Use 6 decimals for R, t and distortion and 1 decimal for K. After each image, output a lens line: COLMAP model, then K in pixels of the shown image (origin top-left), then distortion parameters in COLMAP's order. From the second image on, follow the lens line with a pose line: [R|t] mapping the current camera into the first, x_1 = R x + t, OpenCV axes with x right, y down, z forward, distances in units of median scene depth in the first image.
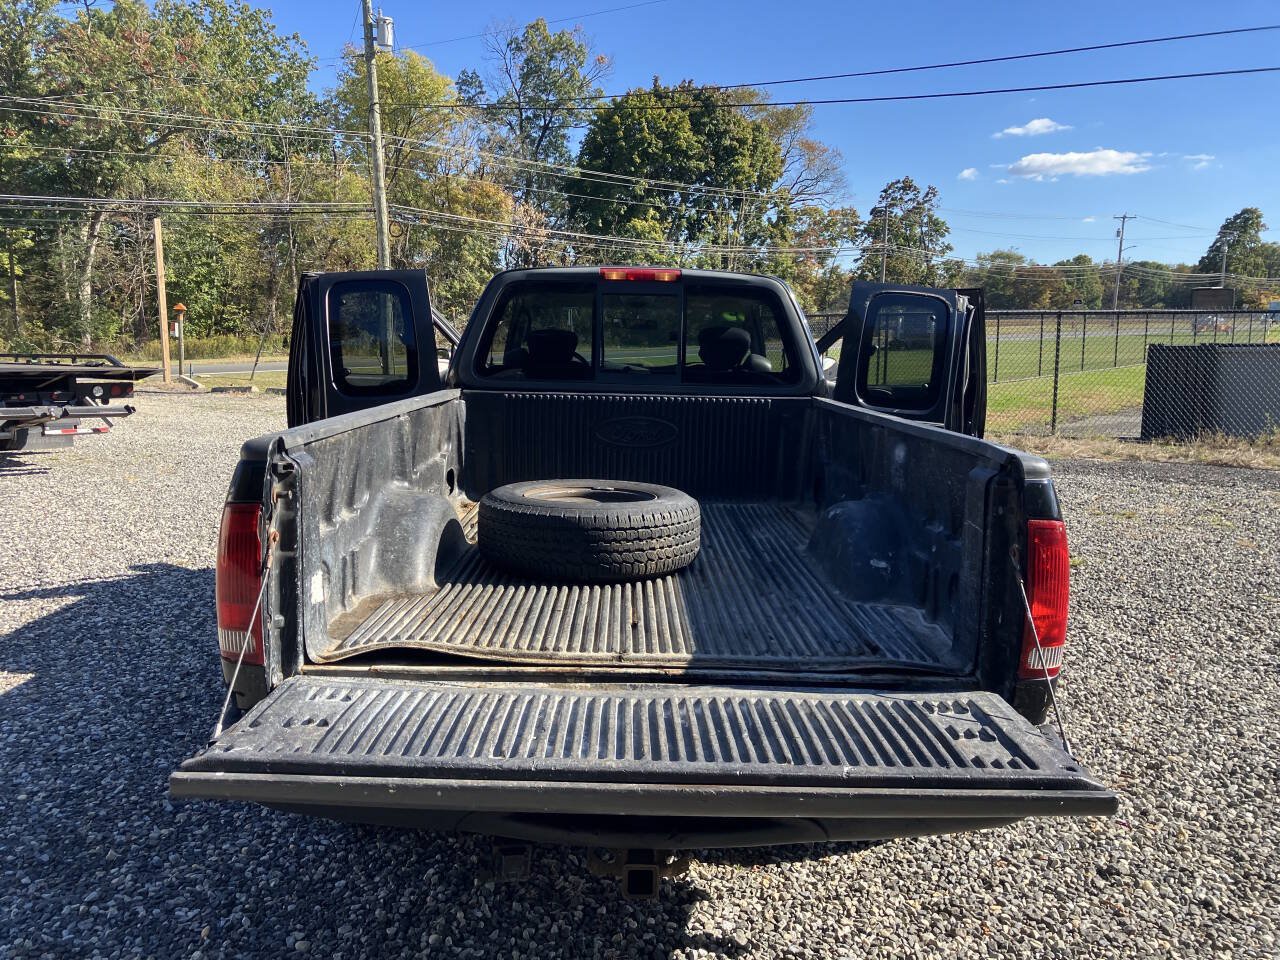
lens RADIAL K [[1045.1, 0, 631.9], [0, 1045.1, 498.3], [0, 0, 1]] dist [0.016101, -0.006568]
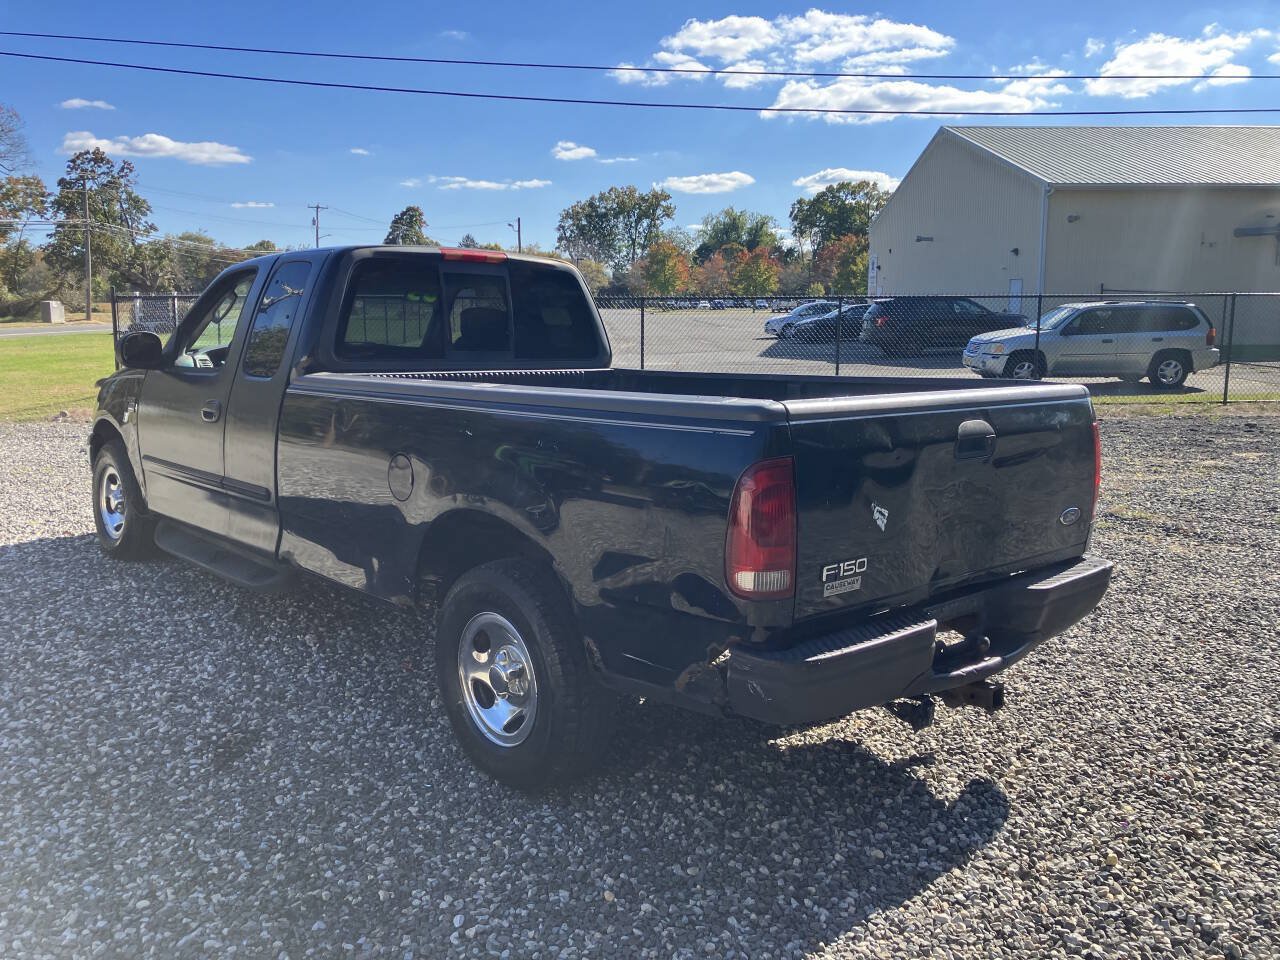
lens RADIAL K [[1048.7, 0, 622.0], [0, 1048.7, 482.9], [0, 0, 1]] dist [0.010908, 0.000742]
pose [[0.745137, -0.109316, 0.657891, -0.181286], [0.109057, 0.993169, 0.041506, -0.005000], [-0.657934, 0.040820, 0.751969, 0.036140]]
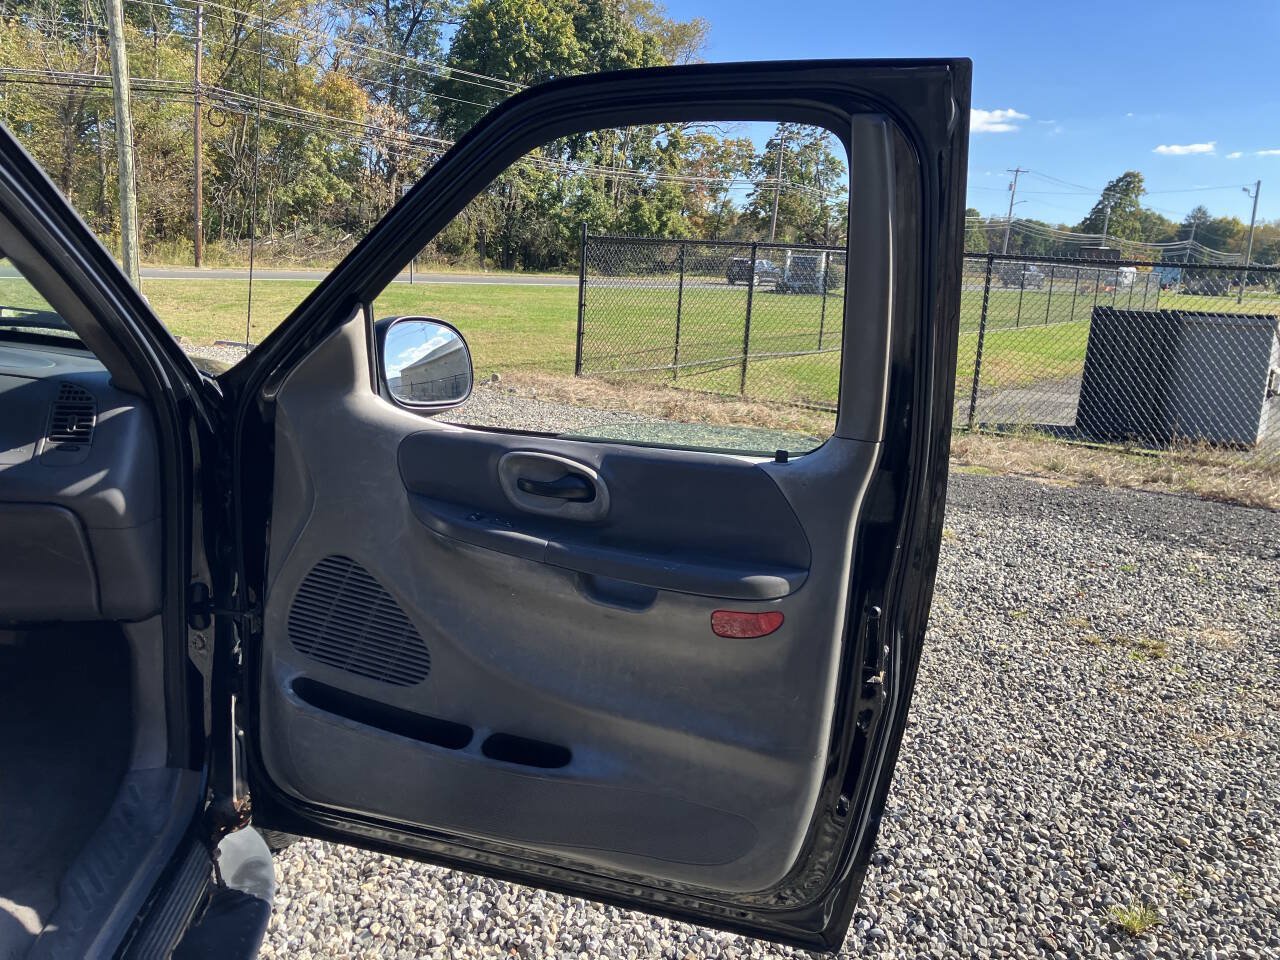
lens RADIAL K [[1038.7, 0, 645.8], [0, 1038.7, 486.2], [0, 0, 1]] dist [-0.000996, 0.010570]
pose [[0.992292, 0.035273, 0.118797, 0.091278], [-0.041740, 0.997753, 0.052401, -0.044984], [-0.116682, -0.056956, 0.991535, 0.295857]]
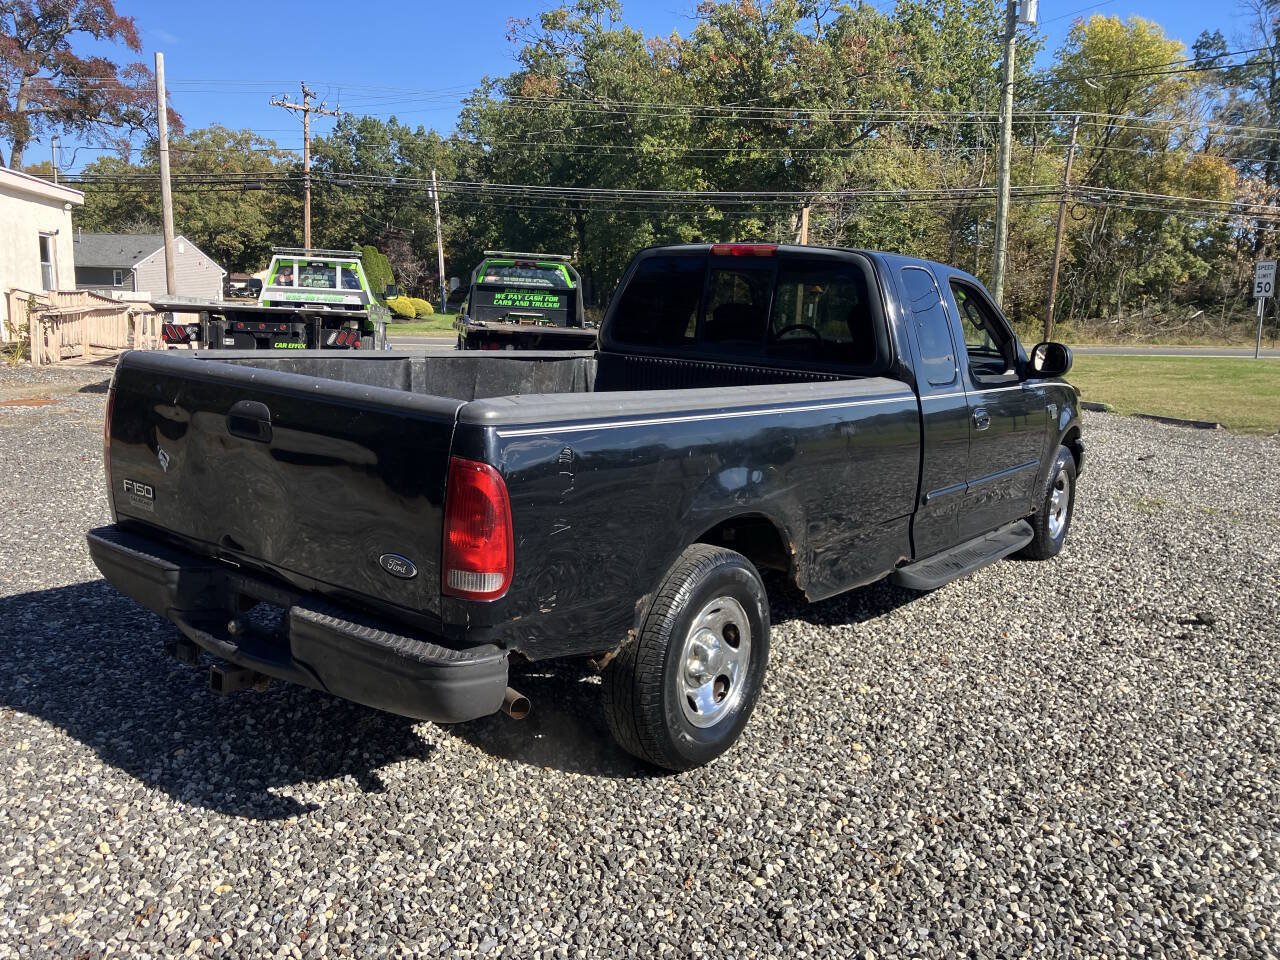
lens RADIAL K [[1048.2, 0, 640.0], [0, 1048.2, 480.0], [0, 0, 1]] dist [0.043786, -0.060898]
pose [[0.791393, 0.127150, -0.597937, 0.180212], [-0.129944, 0.990766, 0.038699, -0.003623], [0.597337, 0.047073, 0.800608, 0.028507]]
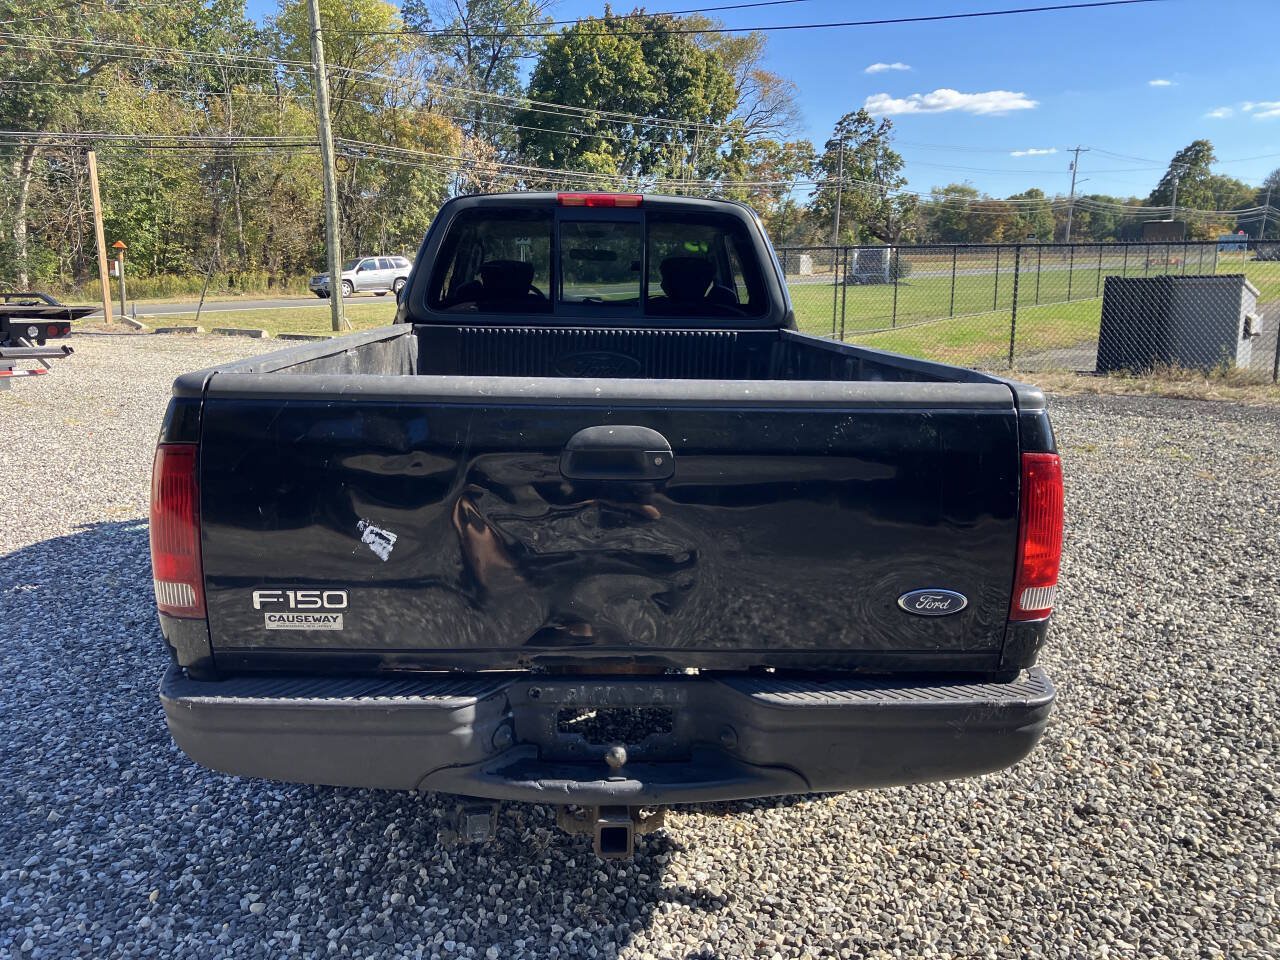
lens RADIAL K [[1048.7, 0, 622.0], [0, 1048.7, 482.9], [0, 0, 1]] dist [0.010908, 0.000742]
pose [[0.999393, -0.012050, 0.032675, -0.001589], [0.010618, 0.998991, 0.043643, 0.000306], [-0.033168, -0.043269, 0.998513, 0.008750]]
